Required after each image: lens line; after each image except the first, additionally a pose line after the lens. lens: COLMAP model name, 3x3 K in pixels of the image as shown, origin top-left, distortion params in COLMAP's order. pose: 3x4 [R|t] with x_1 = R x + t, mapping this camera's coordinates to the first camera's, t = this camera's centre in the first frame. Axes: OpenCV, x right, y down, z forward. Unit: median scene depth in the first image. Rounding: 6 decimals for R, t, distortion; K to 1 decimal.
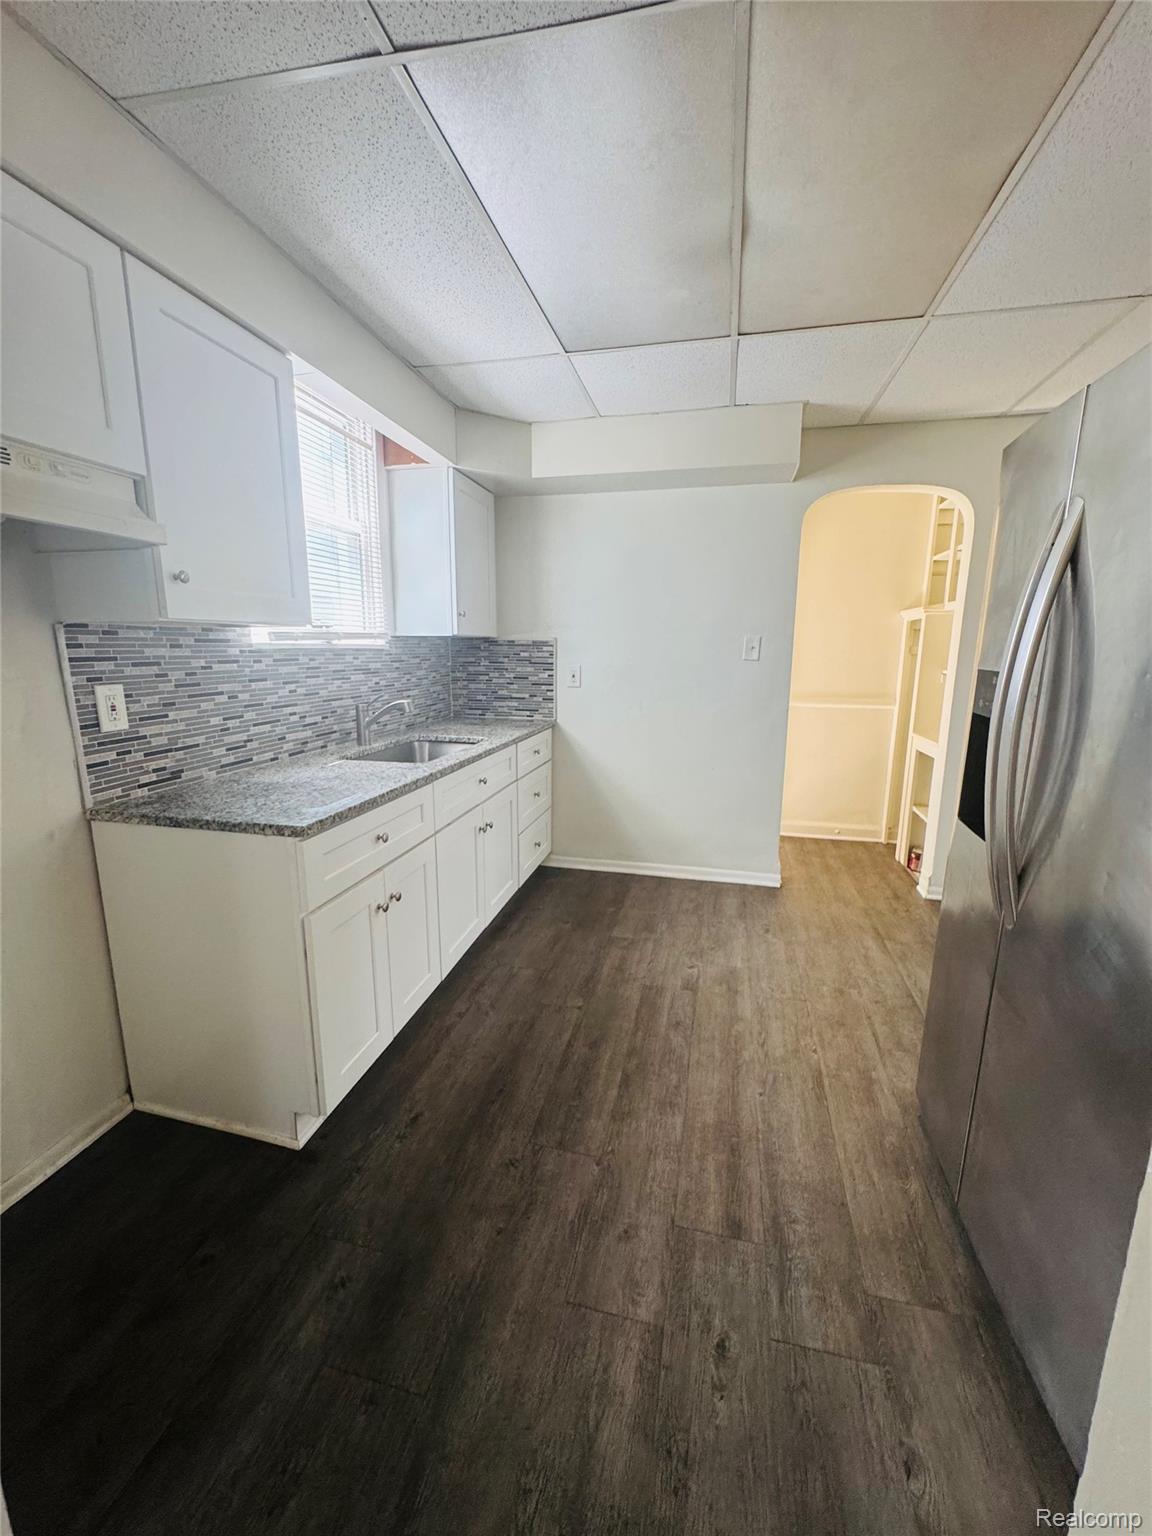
lens RADIAL K [[620.6, 0, 576.0], [0, 620.6, 768.0], [0, 0, 1]] dist [0.001939, -0.000321]
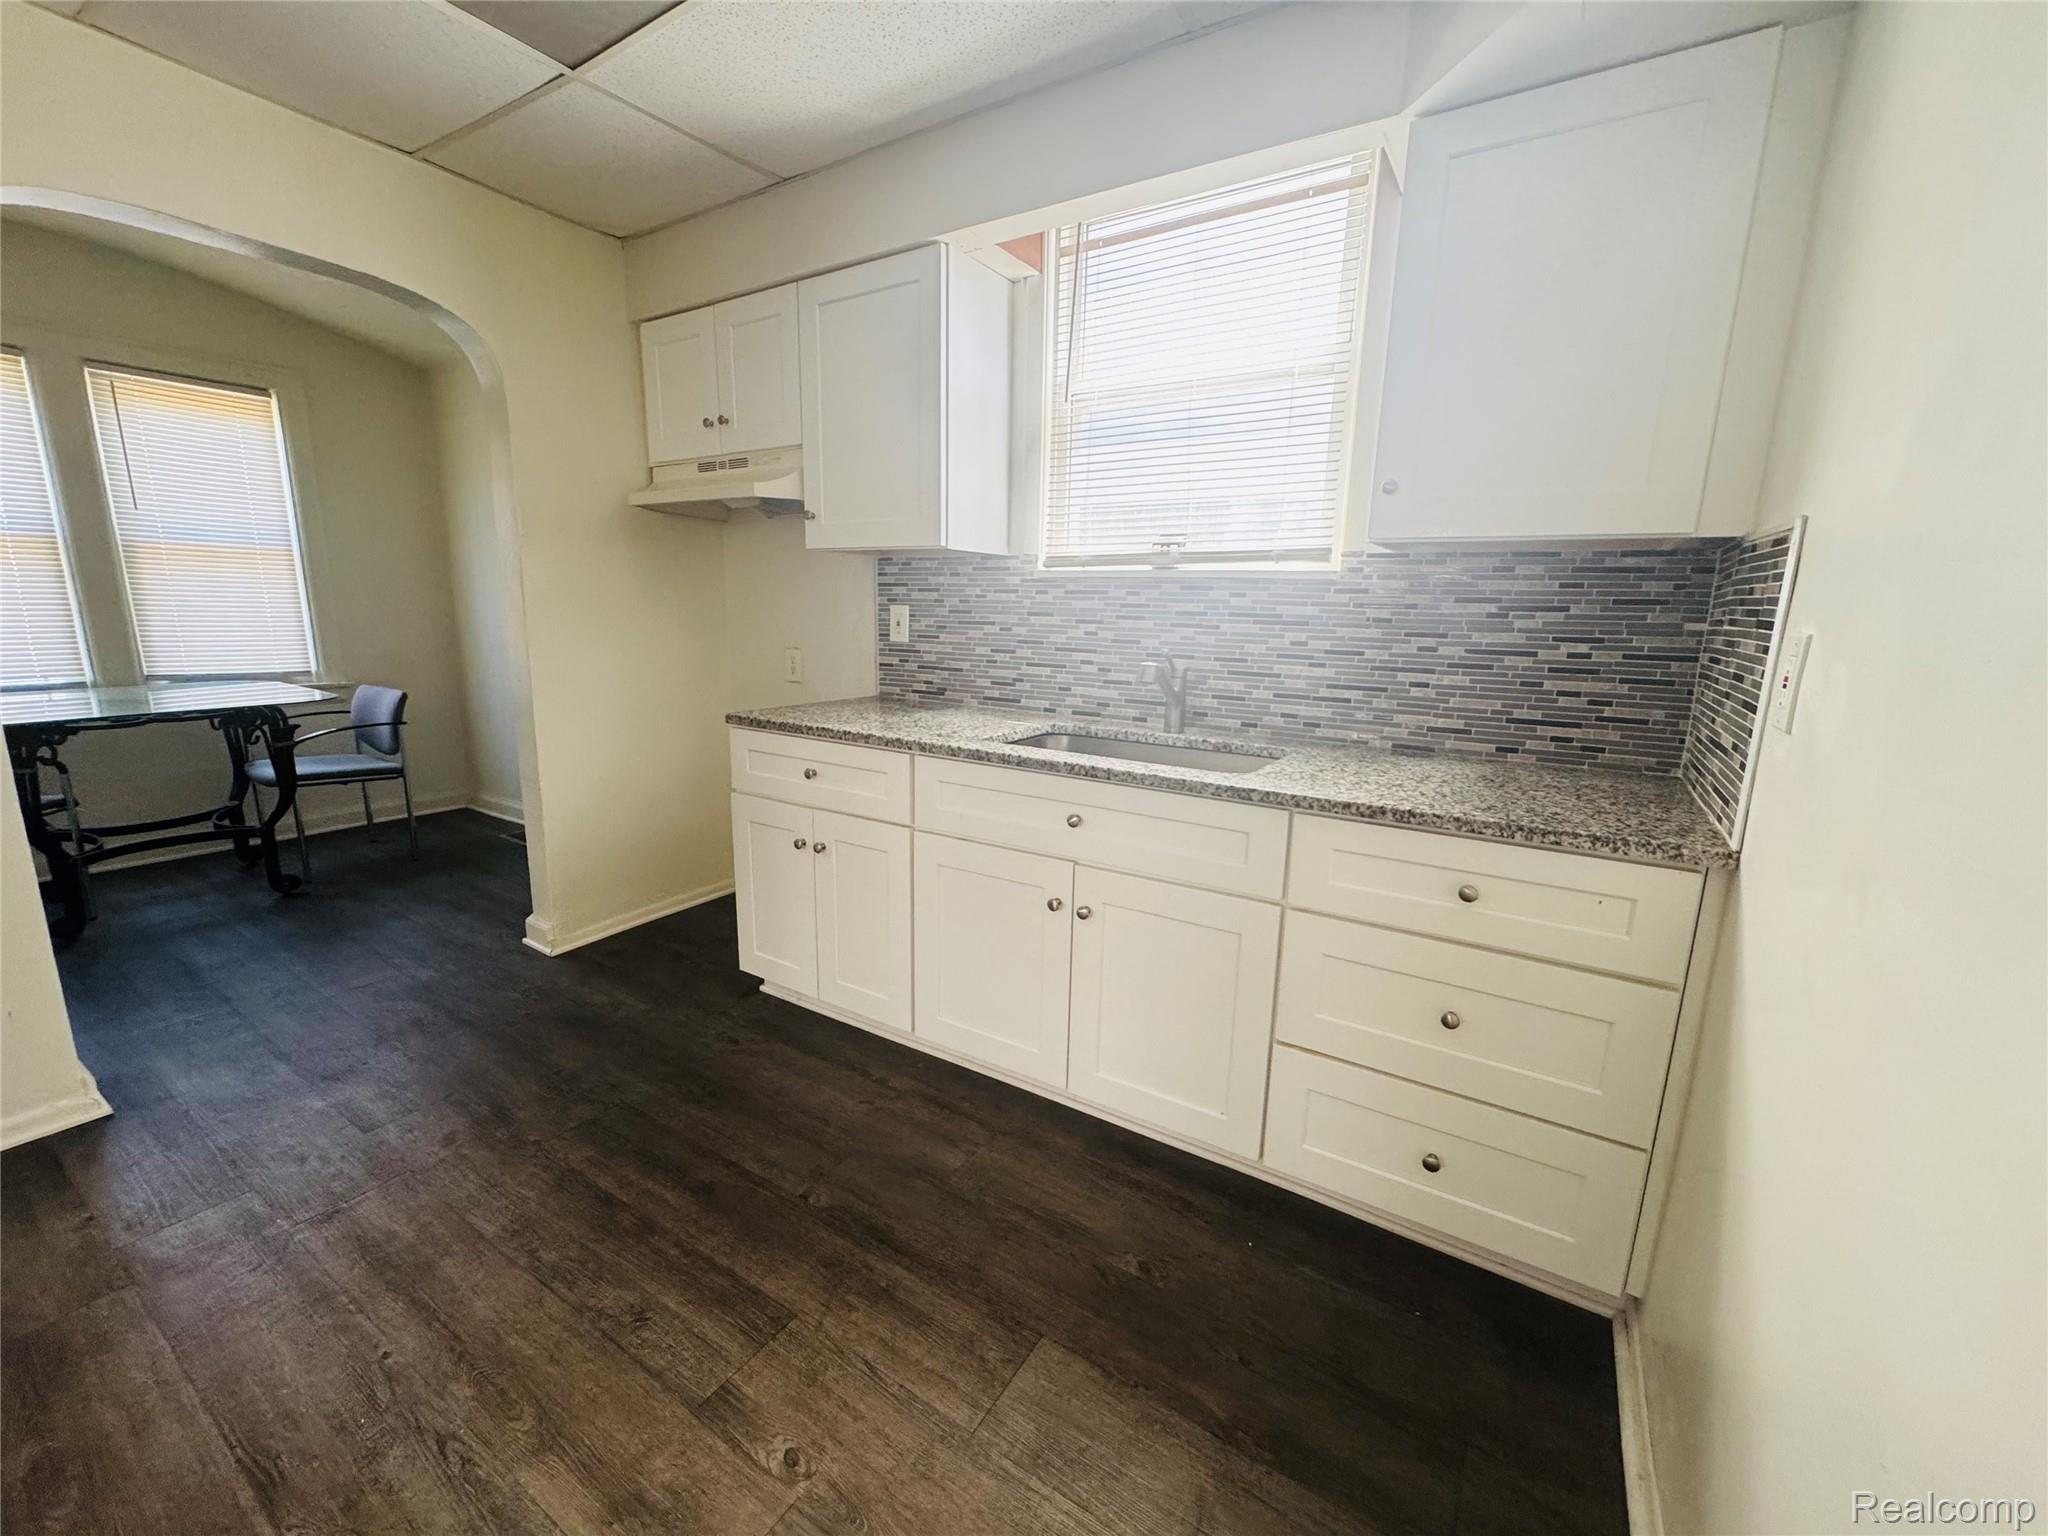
lens RADIAL K [[827.5, 0, 1024.0], [0, 827.5, 768.0], [0, 0, 1]] dist [0.001939, -0.000321]
pose [[-0.330209, 0.175830, -0.927387, 0.624012], [-0.203184, 0.946224, 0.251748, -0.233512], [0.921780, 0.271560, -0.276725, 1.412976]]
